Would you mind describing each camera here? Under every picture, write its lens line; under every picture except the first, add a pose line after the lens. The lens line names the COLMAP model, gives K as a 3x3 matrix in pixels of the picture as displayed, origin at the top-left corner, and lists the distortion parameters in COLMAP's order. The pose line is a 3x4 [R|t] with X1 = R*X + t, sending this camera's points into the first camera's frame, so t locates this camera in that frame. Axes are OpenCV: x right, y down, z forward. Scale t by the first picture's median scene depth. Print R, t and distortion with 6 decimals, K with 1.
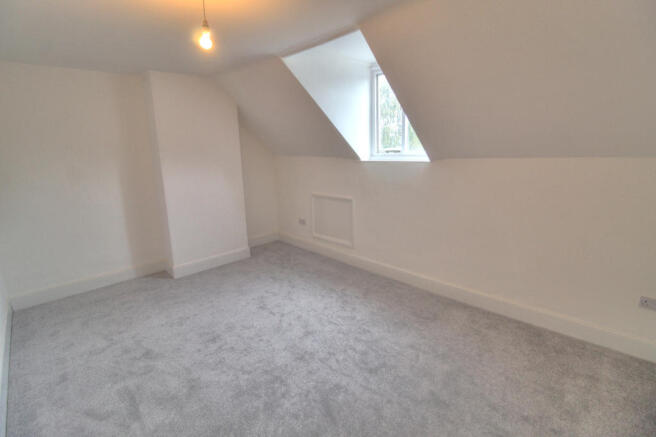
lens RADIAL K [[315.1, 0, 332.2], [0, 315.1, 215.4], [0, 0, 1]] dist [0.000385, 0.000043]
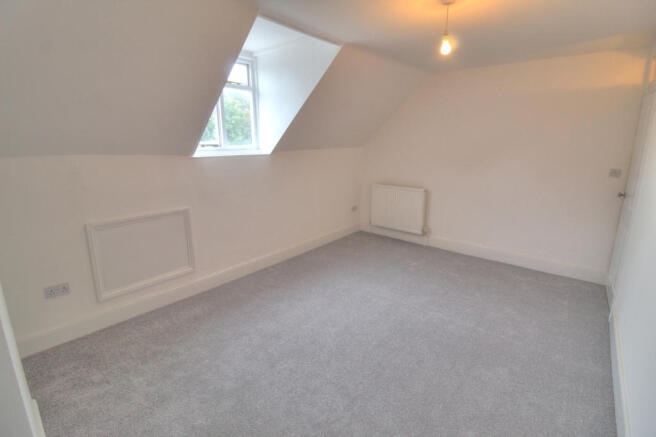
lens RADIAL K [[315.1, 0, 332.2], [0, 315.1, 215.4], [0, 0, 1]] dist [0.000385, 0.000043]
pose [[-0.123971, -0.205628, 0.970746, -0.757761], [0.206653, 0.951492, 0.227941, -0.144869], [-0.970529, 0.228866, -0.075464, 0.768174]]
